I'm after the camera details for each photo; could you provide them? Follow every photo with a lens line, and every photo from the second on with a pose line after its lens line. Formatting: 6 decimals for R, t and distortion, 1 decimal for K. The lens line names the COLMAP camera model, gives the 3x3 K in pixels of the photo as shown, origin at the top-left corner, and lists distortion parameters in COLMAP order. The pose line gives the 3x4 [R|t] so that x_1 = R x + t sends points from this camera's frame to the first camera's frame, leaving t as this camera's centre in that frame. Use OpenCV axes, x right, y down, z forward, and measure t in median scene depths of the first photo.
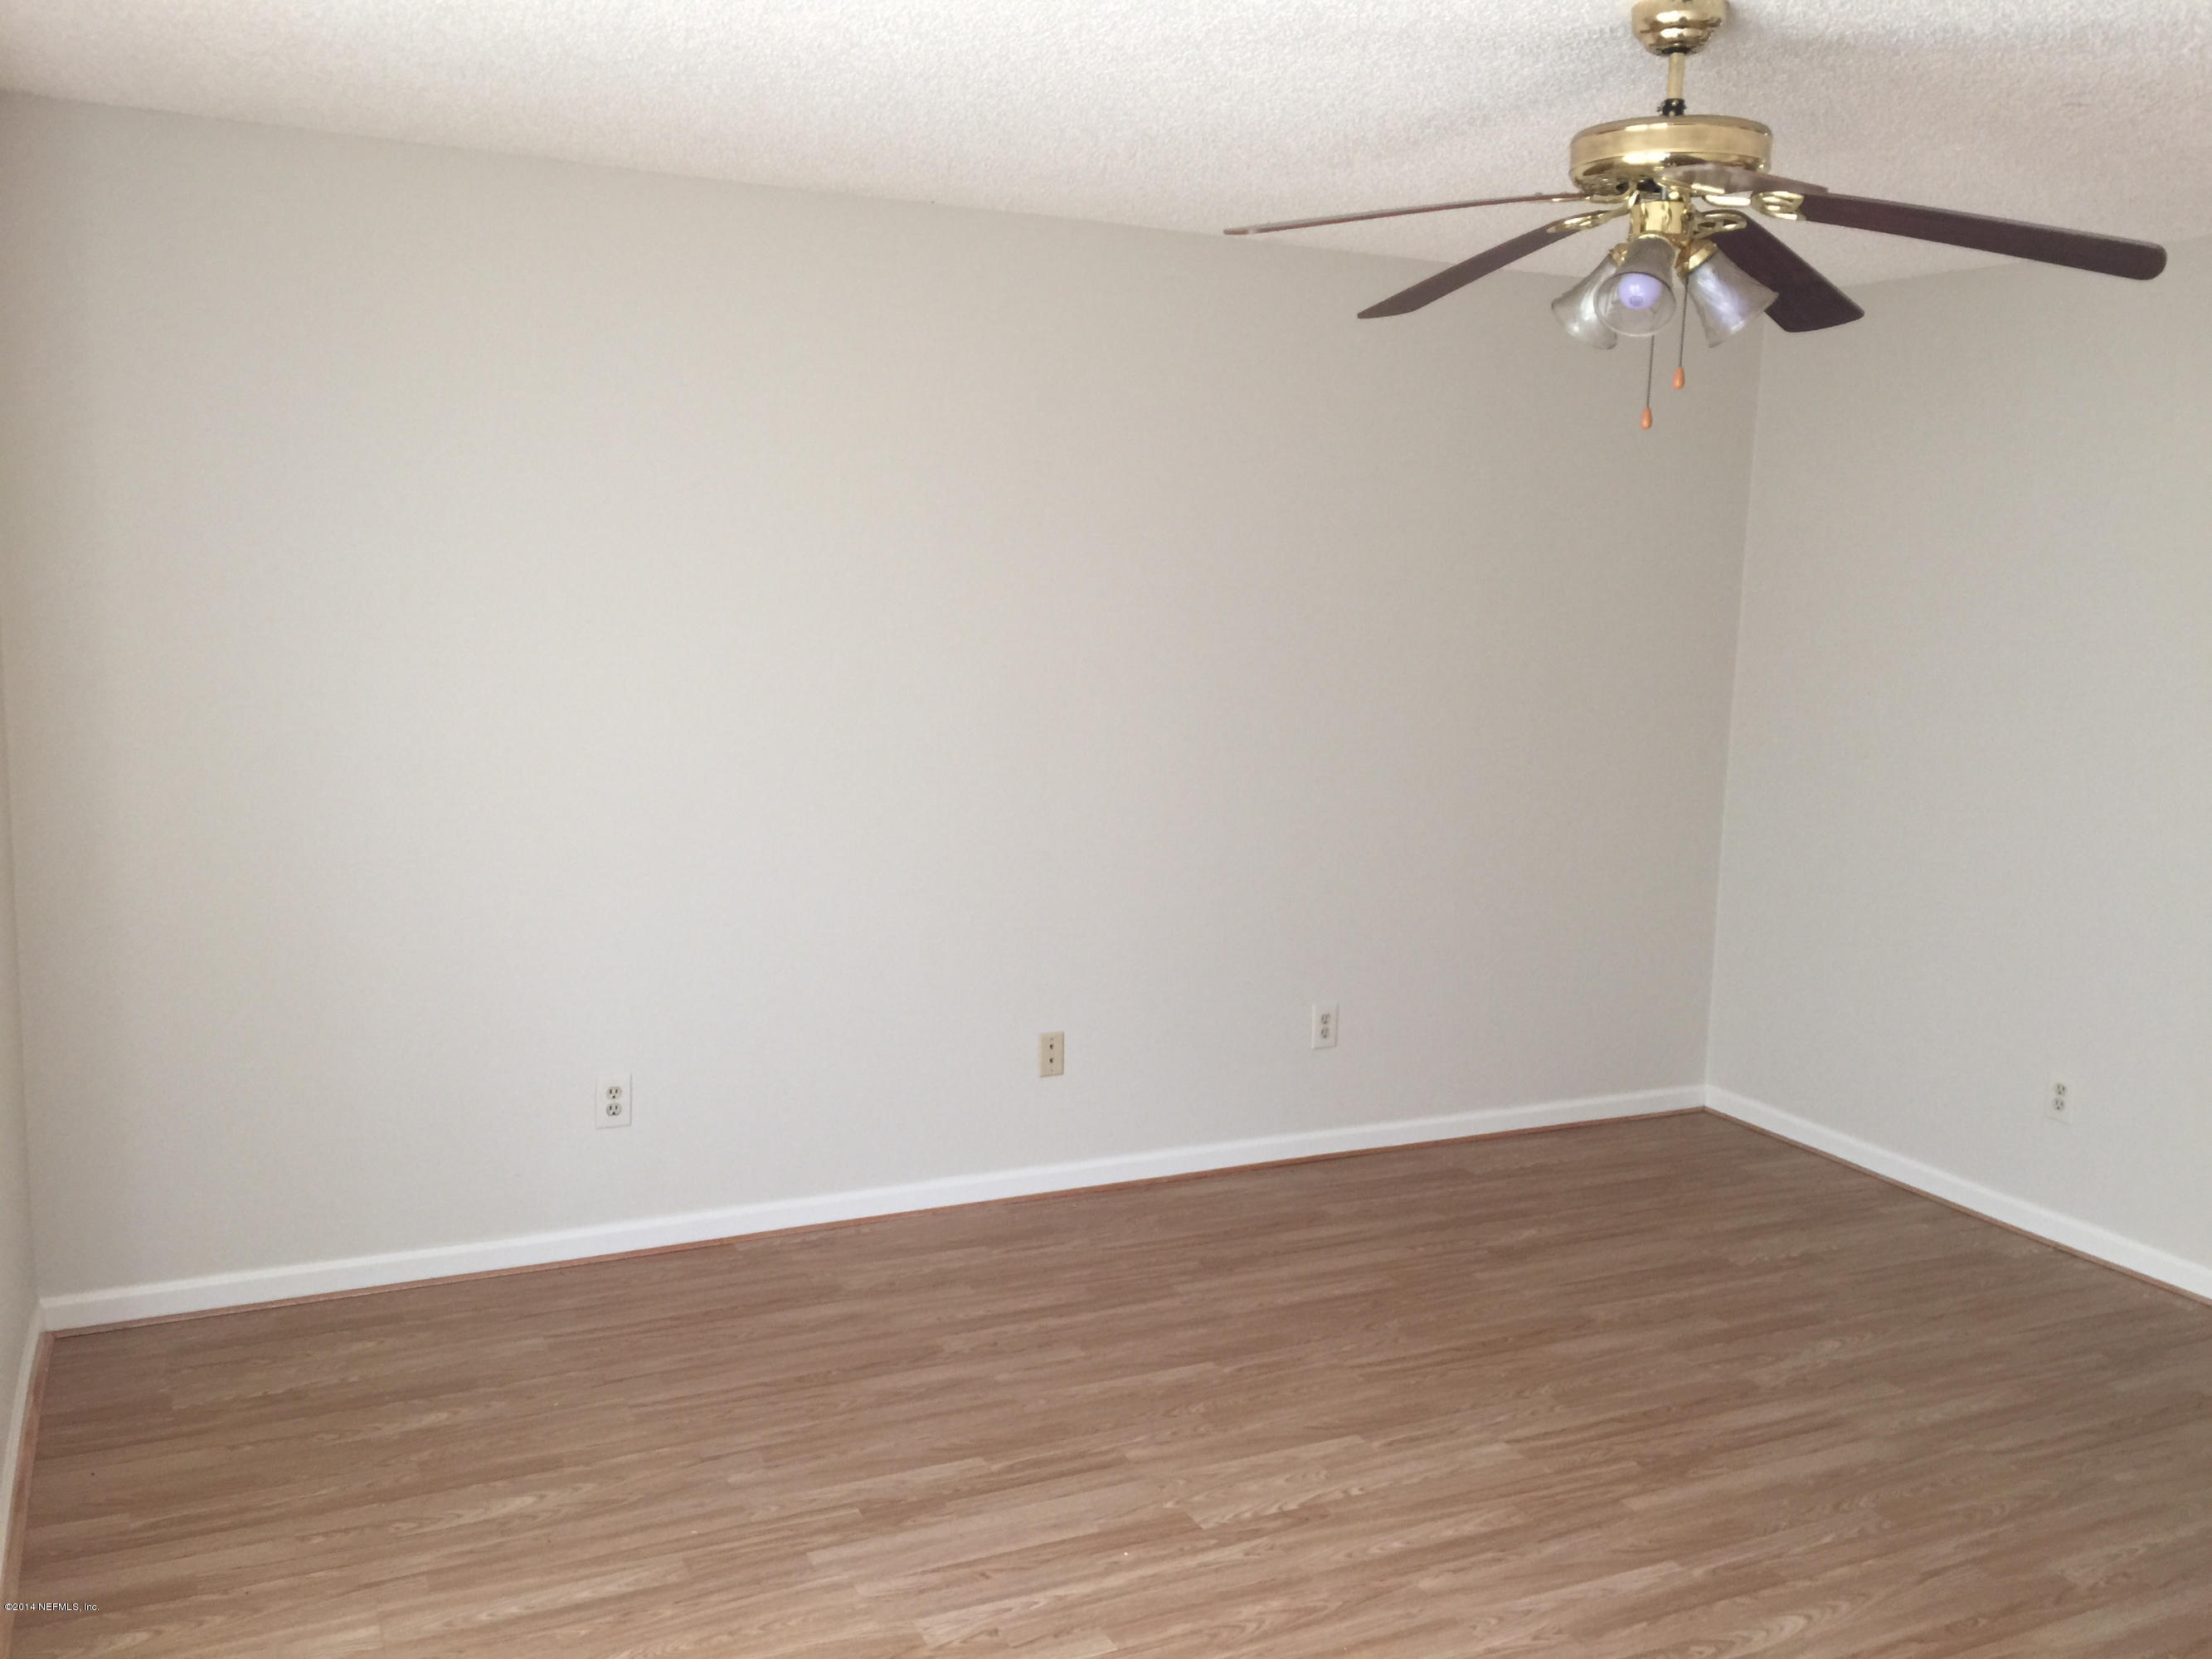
lens RADIAL K [[1876.9, 0, 1102.9], [0, 1876.9, 831.8], [0, 0, 1]] dist [0.068473, -0.096884]
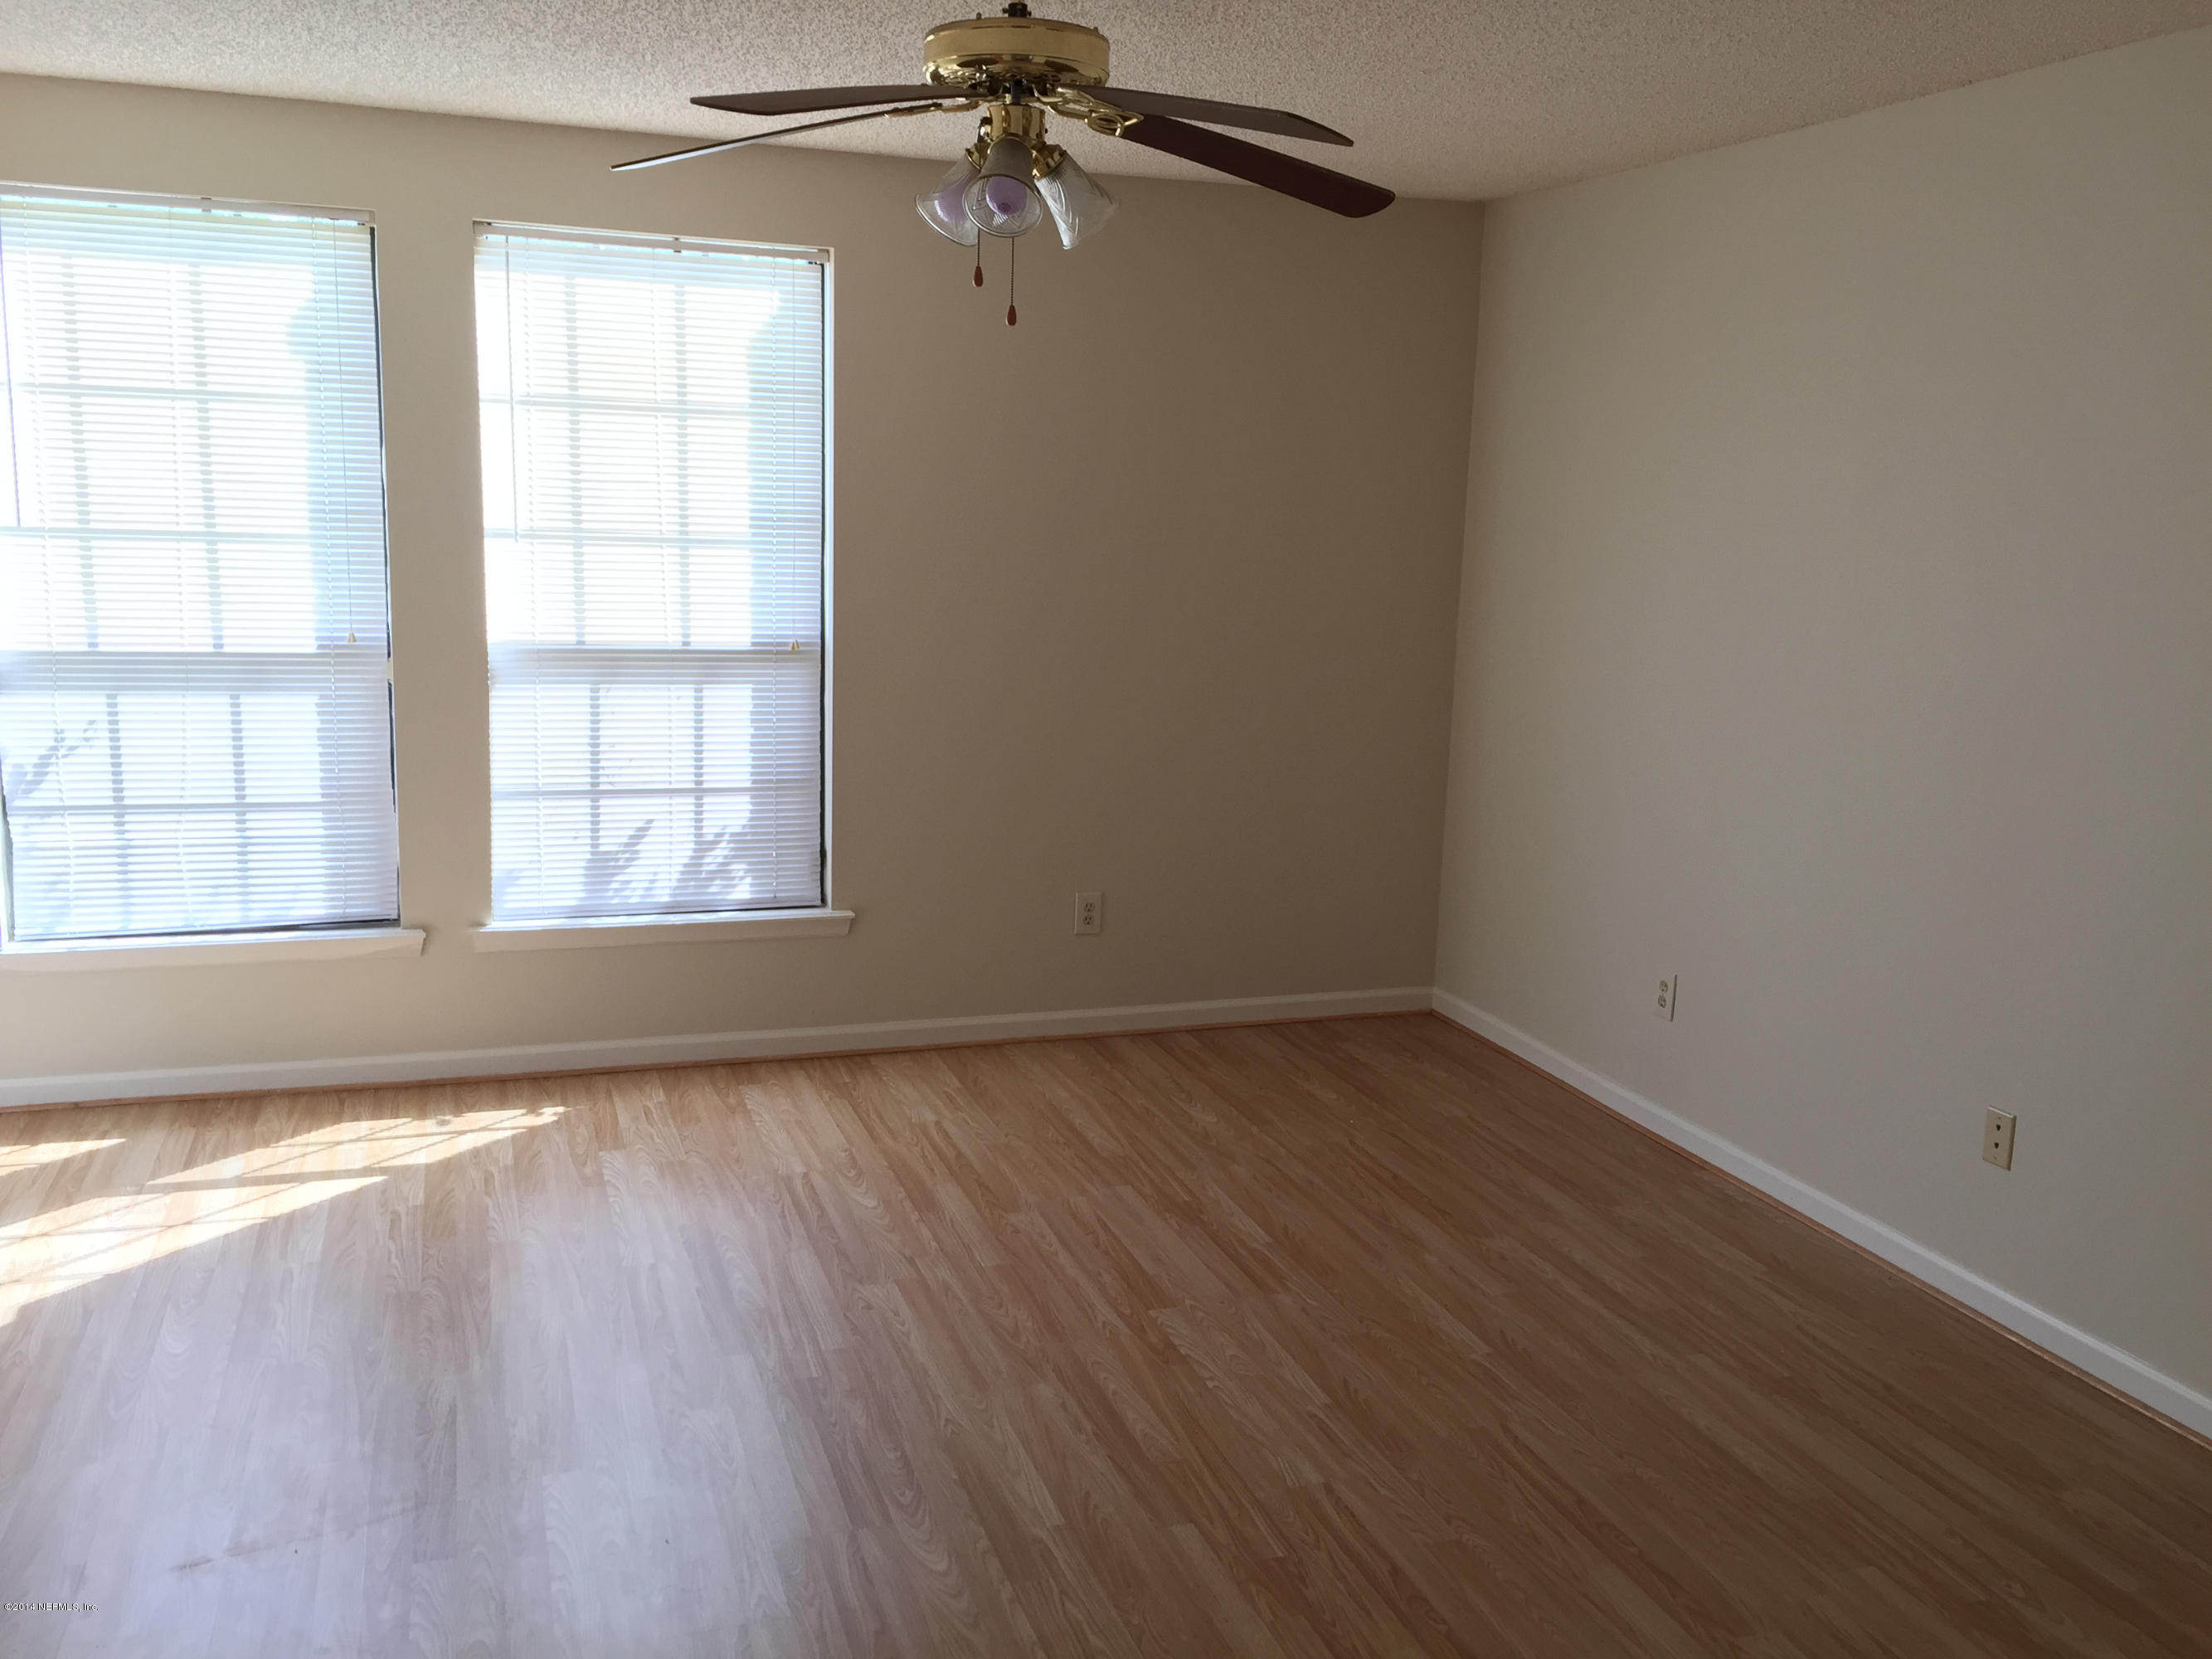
lens RADIAL K [[1876.9, 0, 1103.1], [0, 1876.9, 828.4], [0, 0, 1]] dist [0.068473, -0.096884]
pose [[-0.119356, 0.151882, -0.981166, 1.124979], [-0.177430, 0.969059, 0.171592, -0.110277], [0.976869, 0.194569, -0.088715, 0.998044]]
